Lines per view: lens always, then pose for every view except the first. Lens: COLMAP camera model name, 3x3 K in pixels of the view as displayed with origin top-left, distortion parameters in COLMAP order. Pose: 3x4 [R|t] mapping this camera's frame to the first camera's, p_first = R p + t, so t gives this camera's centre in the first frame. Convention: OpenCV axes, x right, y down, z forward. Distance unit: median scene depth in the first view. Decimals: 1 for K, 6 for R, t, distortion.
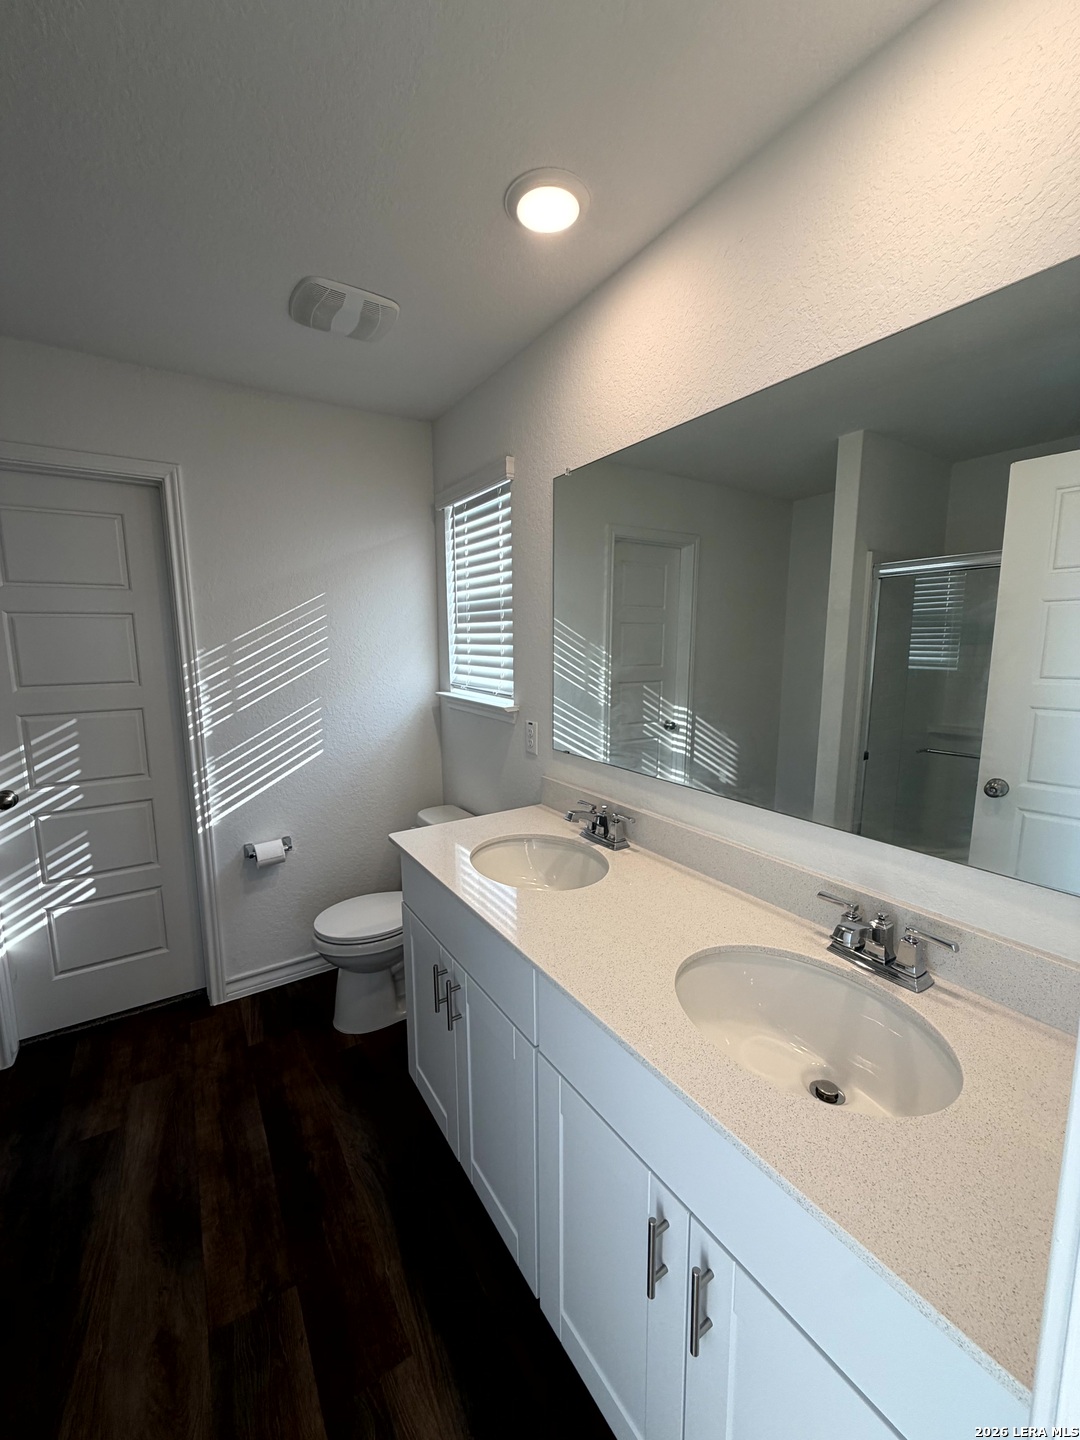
lens RADIAL K [[574.6, 0, 540.0], [0, 574.6, 720.0], [0, 0, 1]] dist [-0.000583, 0.000526]
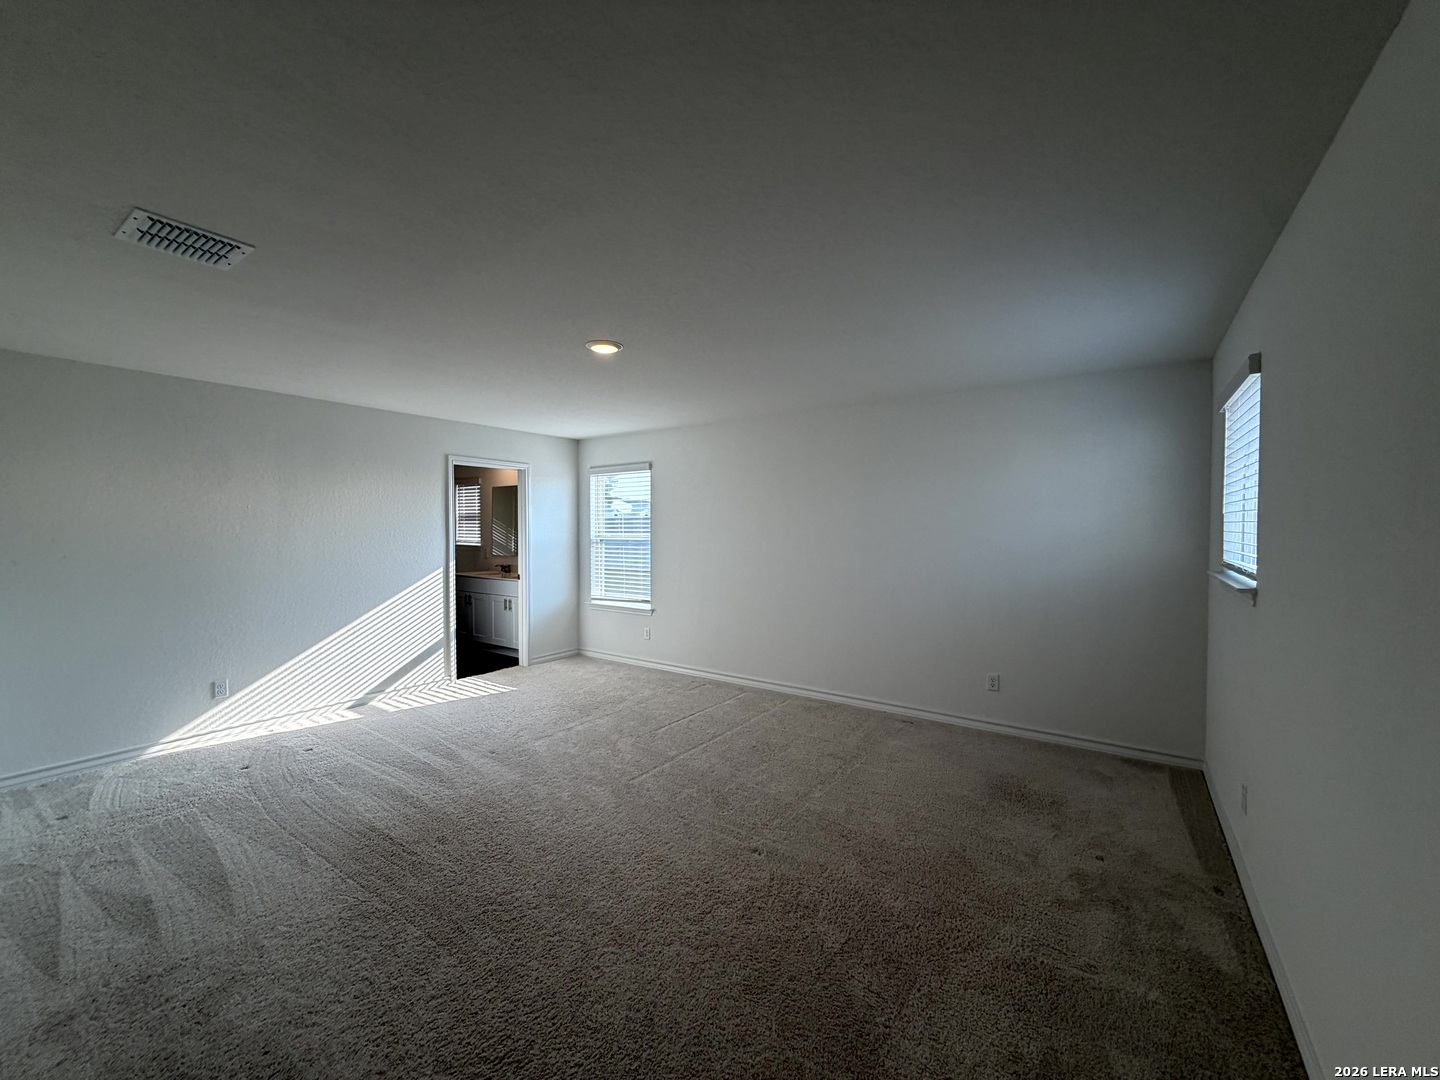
lens RADIAL K [[574.6, 0, 716.7], [0, 574.6, 539.9], [0, 0, 1]] dist [-0.000583, 0.000526]
pose [[0.926940, -0.001748, 0.375205, -0.022241], [0.046185, 0.992916, -0.109474, 0.346984], [-0.372356, 0.118805, 0.920455, -2.440865]]
